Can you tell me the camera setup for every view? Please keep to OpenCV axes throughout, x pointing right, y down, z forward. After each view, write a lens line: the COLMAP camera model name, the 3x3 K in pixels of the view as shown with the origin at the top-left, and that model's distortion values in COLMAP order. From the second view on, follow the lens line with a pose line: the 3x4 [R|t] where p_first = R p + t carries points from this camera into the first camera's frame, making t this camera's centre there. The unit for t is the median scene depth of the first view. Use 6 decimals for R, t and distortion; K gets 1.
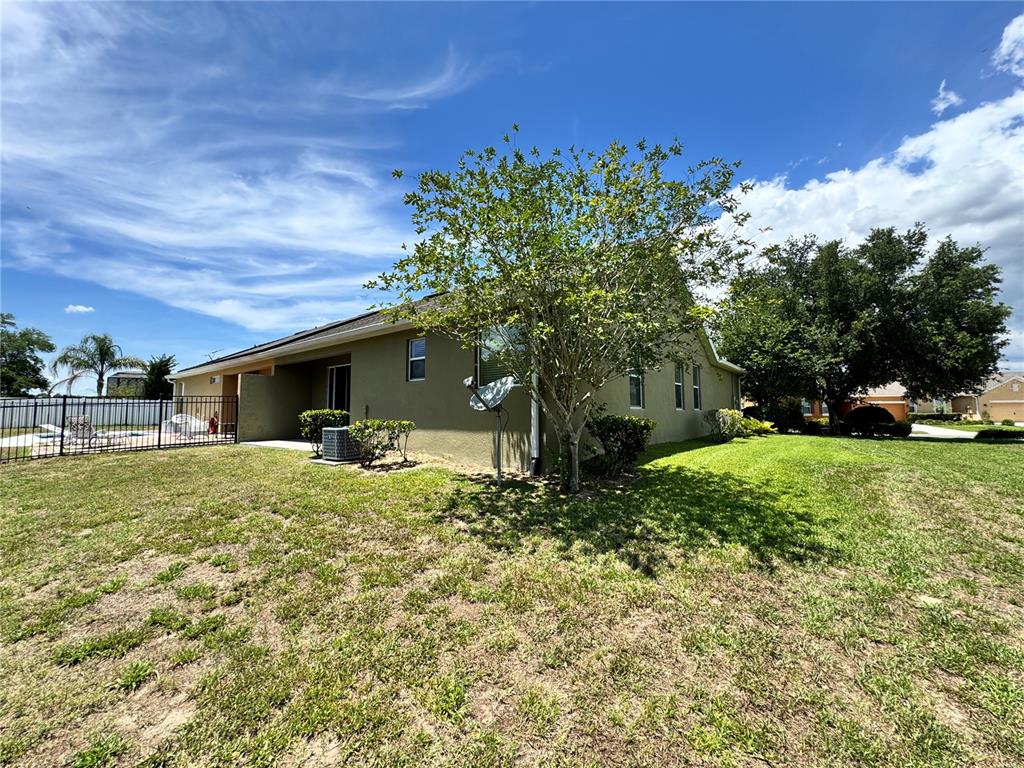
lens RADIAL K [[408.2, 0, 512.0], [0, 408.2, 382.8], [0, 0, 1]] dist [0.000614, 0.000128]
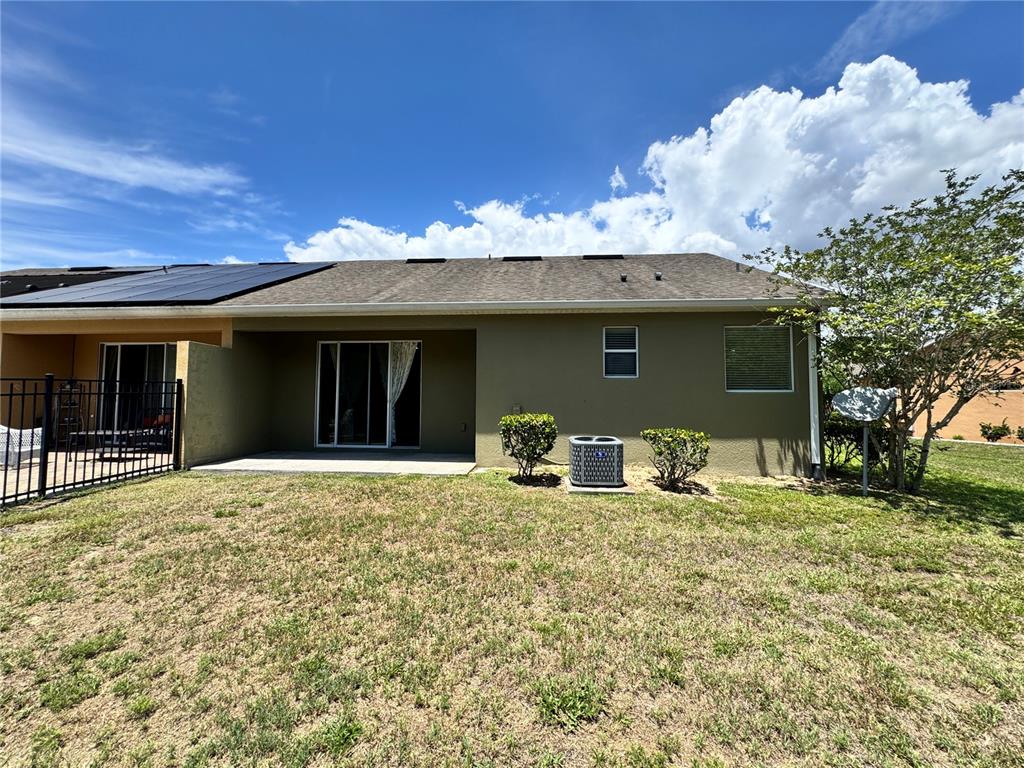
lens RADIAL K [[408.2, 0, 512.0], [0, 408.2, 382.8], [0, 0, 1]] dist [0.000614, 0.000128]
pose [[0.829147, 0.034822, 0.557946, -0.693638], [-0.050588, 0.998637, 0.012852, 0.005240], [-0.556738, -0.038882, 0.829778, 0.351470]]
